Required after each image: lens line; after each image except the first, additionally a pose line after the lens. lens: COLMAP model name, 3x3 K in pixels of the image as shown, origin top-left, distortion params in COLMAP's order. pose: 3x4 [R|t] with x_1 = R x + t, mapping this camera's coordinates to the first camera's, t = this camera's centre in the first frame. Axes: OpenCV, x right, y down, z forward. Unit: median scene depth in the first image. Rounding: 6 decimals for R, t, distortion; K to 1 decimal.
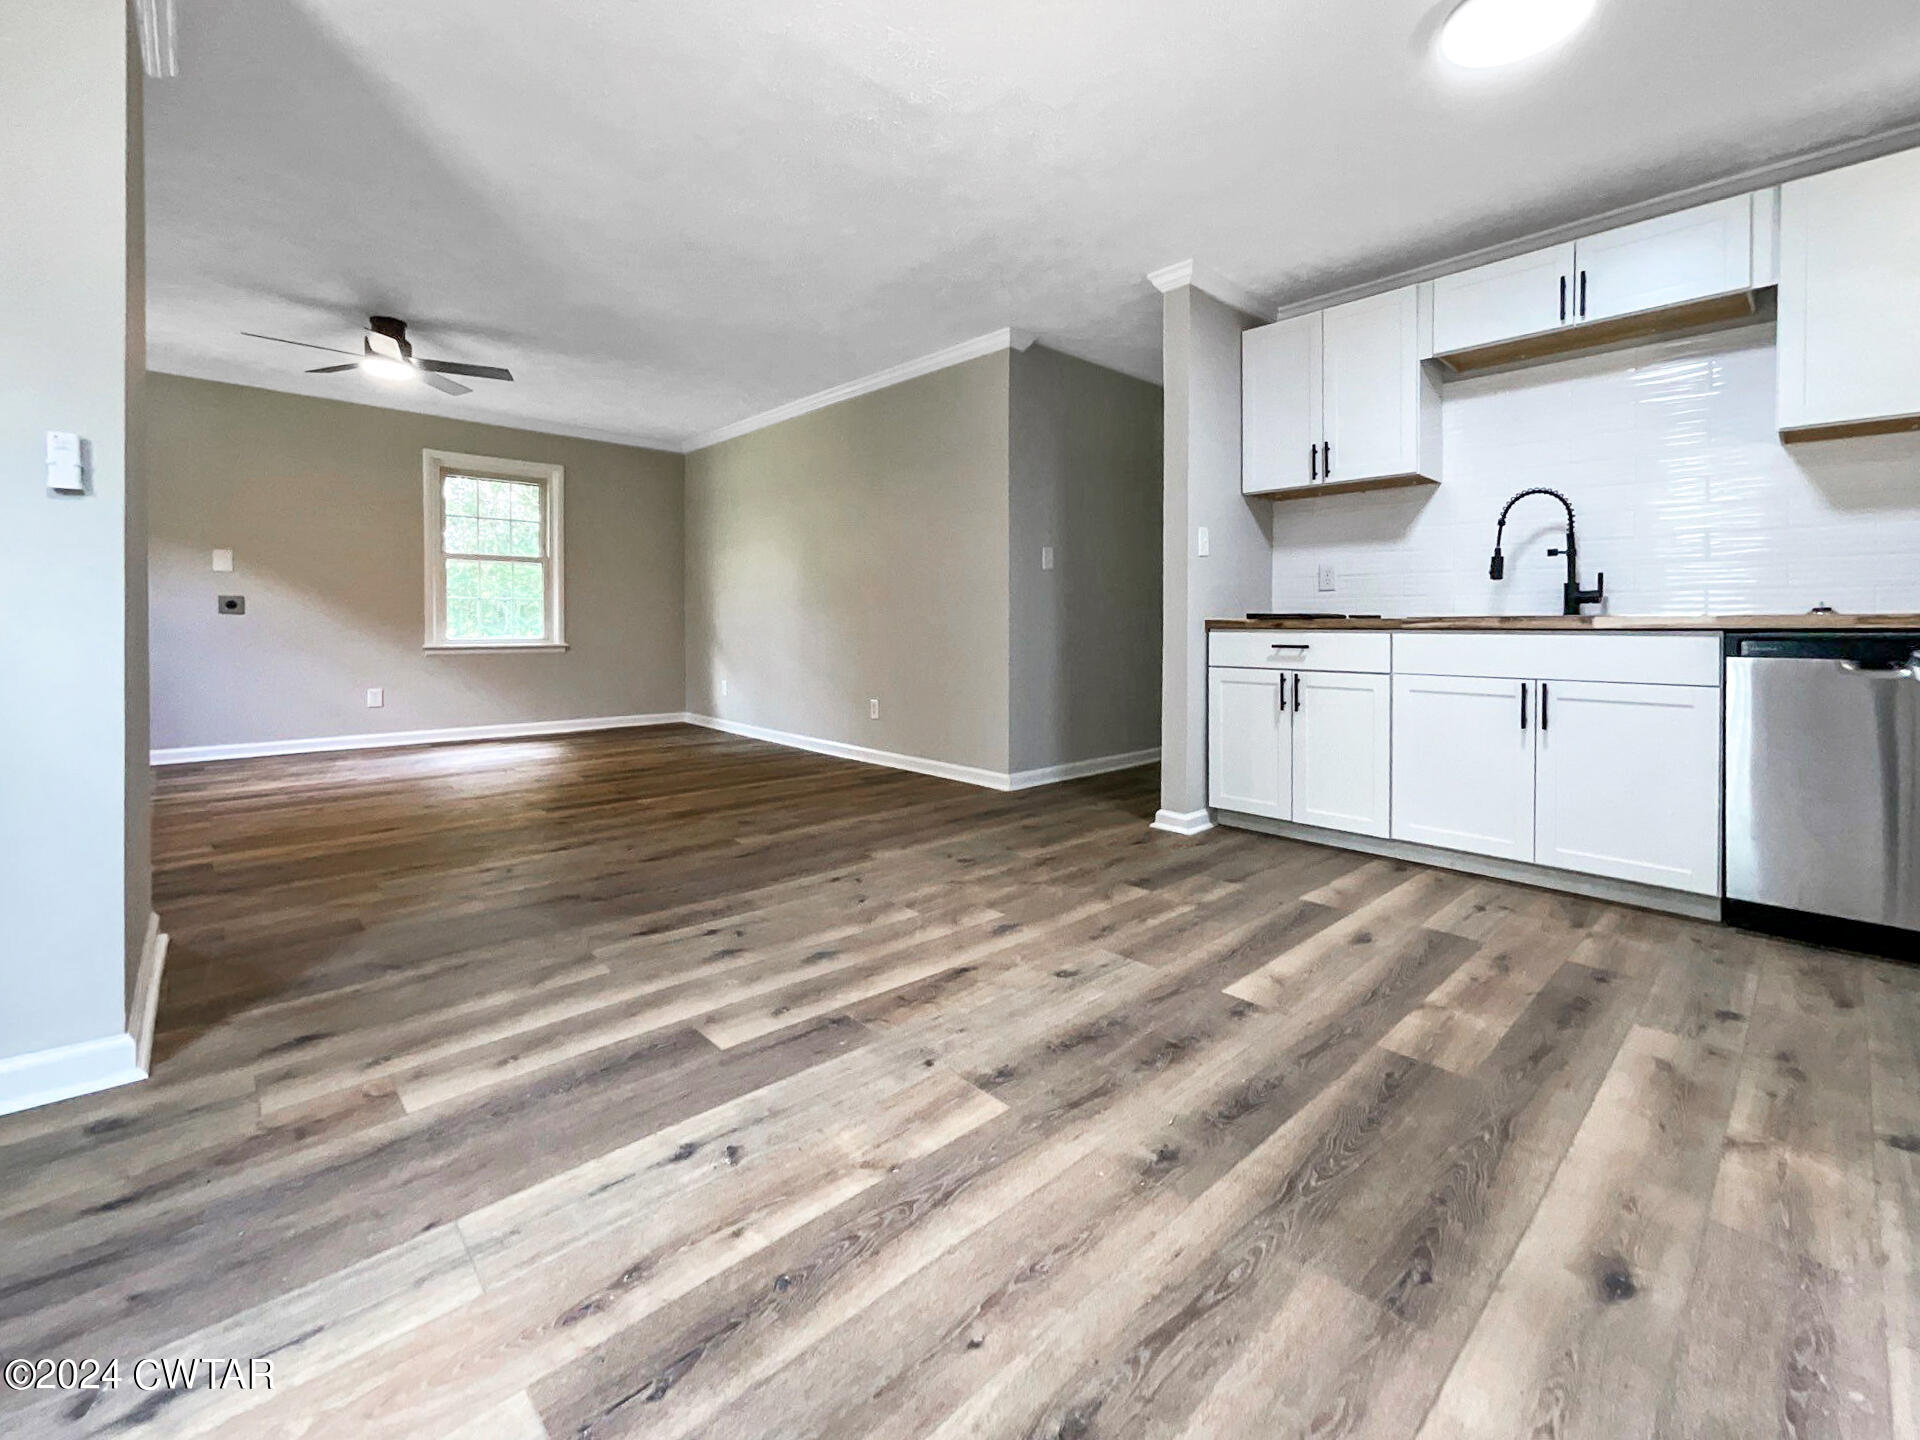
lens RADIAL K [[823.9, 0, 976.1], [0, 823.9, 617.4], [0, 0, 1]] dist [0.002790, 0.000559]
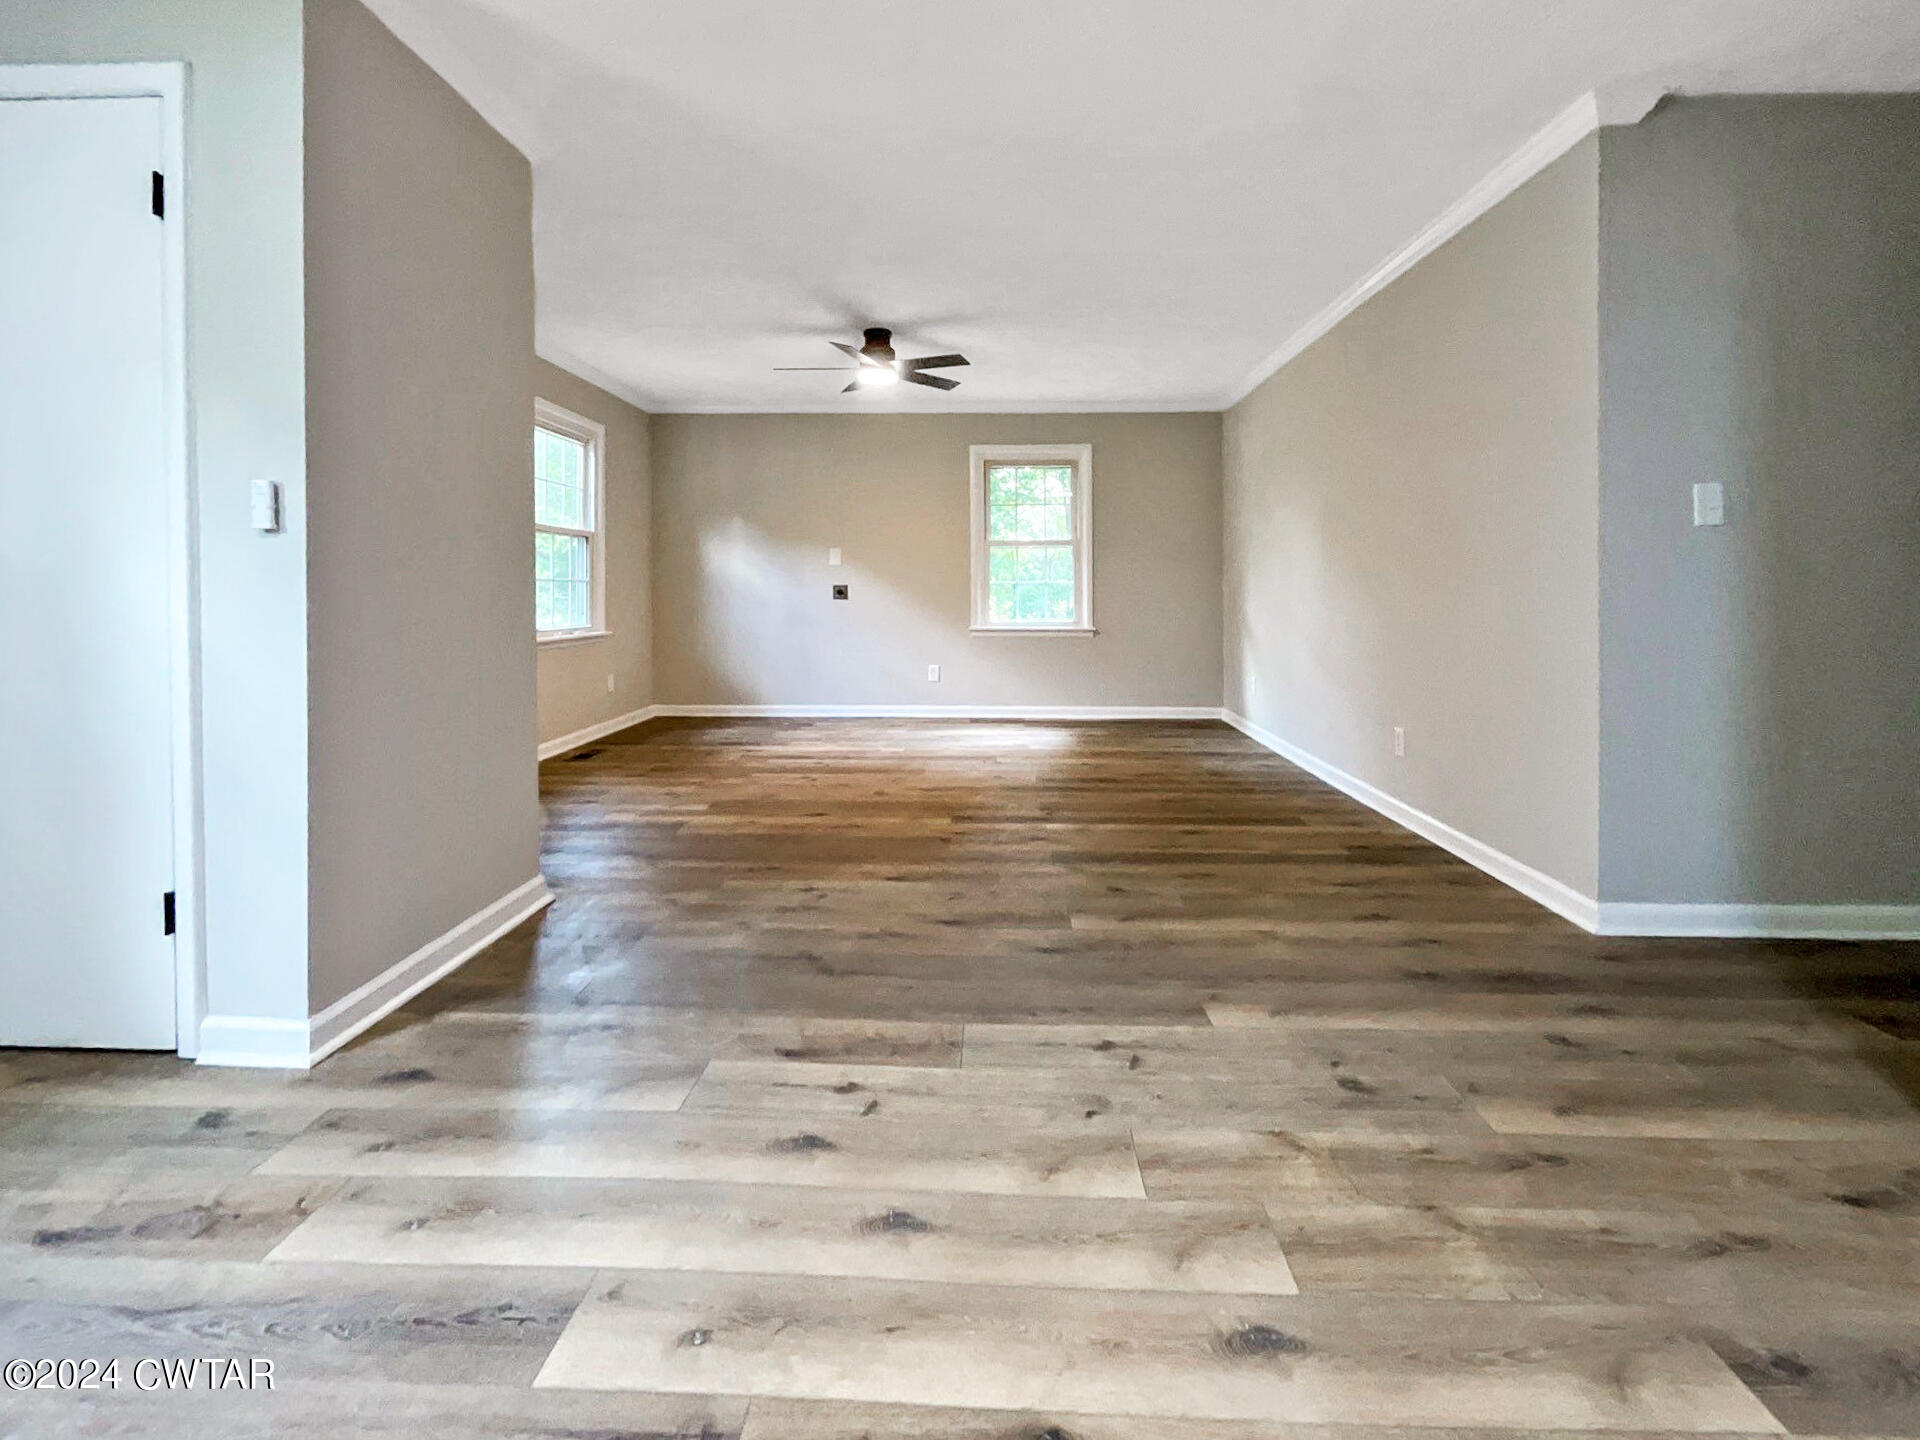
lens RADIAL K [[830.0, 0, 971.8], [0, 830.0, 595.1], [0, 0, 1]] dist [0.000741, 0.000448]
pose [[0.704038, -0.000006, -0.710162, 0.282944], [0.008573, 0.999927, 0.008490, -0.047671], [0.710110, -0.012065, 0.703987, 0.642983]]
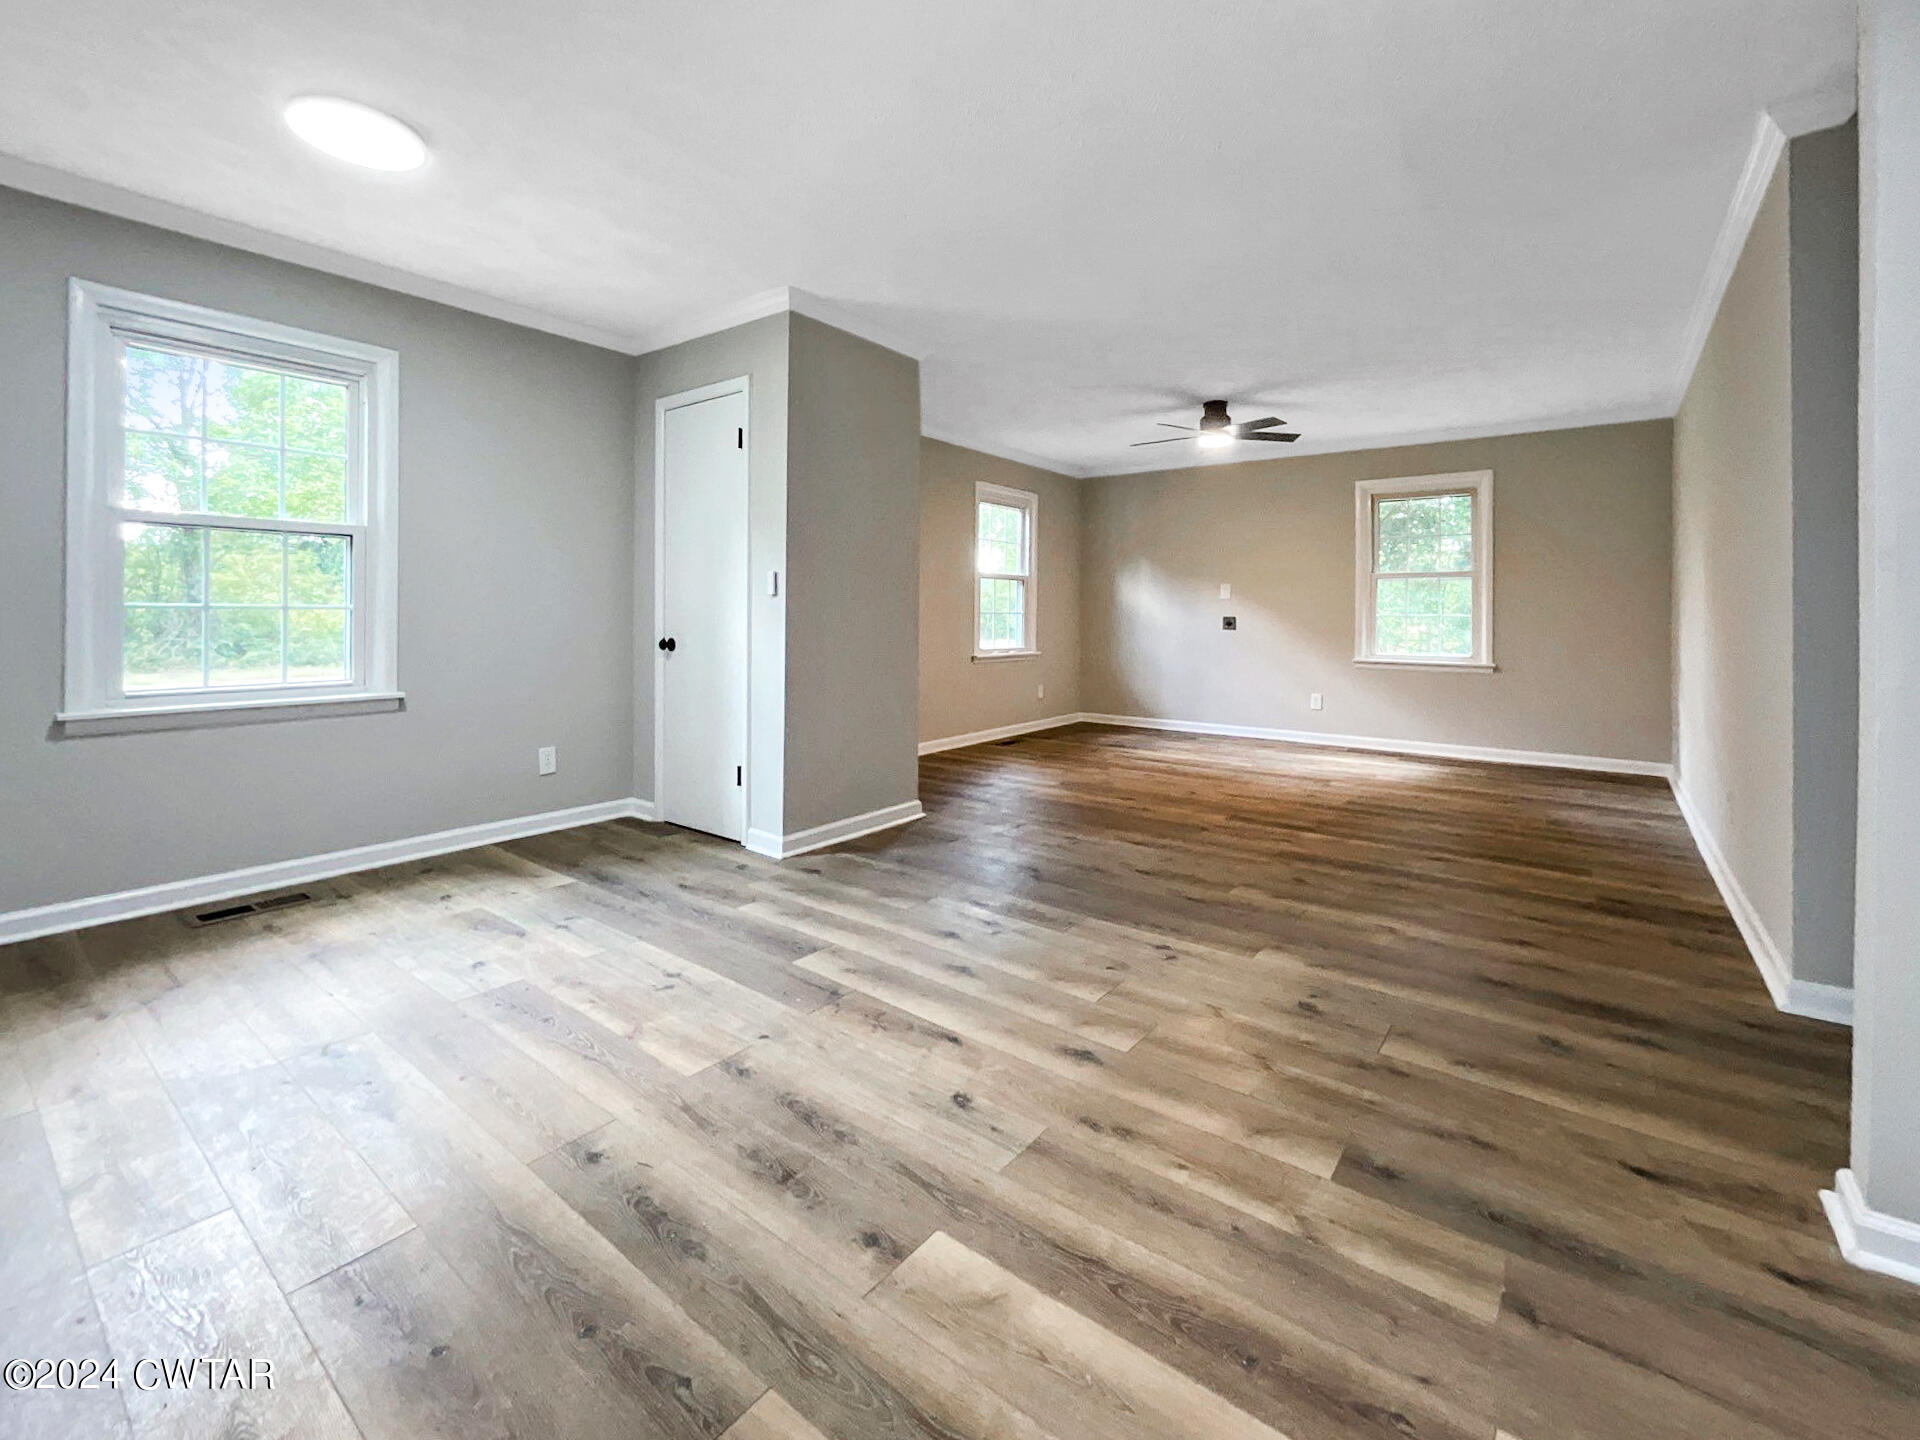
lens RADIAL K [[830.0, 0, 971.8], [0, 830.0, 595.1], [0, 0, 1]] dist [0.000741, 0.000448]
pose [[0.157151, -0.026538, -0.987218, 0.957794], [0.003072, 0.999647, -0.026384, -0.065252], [0.987570, 0.001113, 0.157177, 0.865173]]
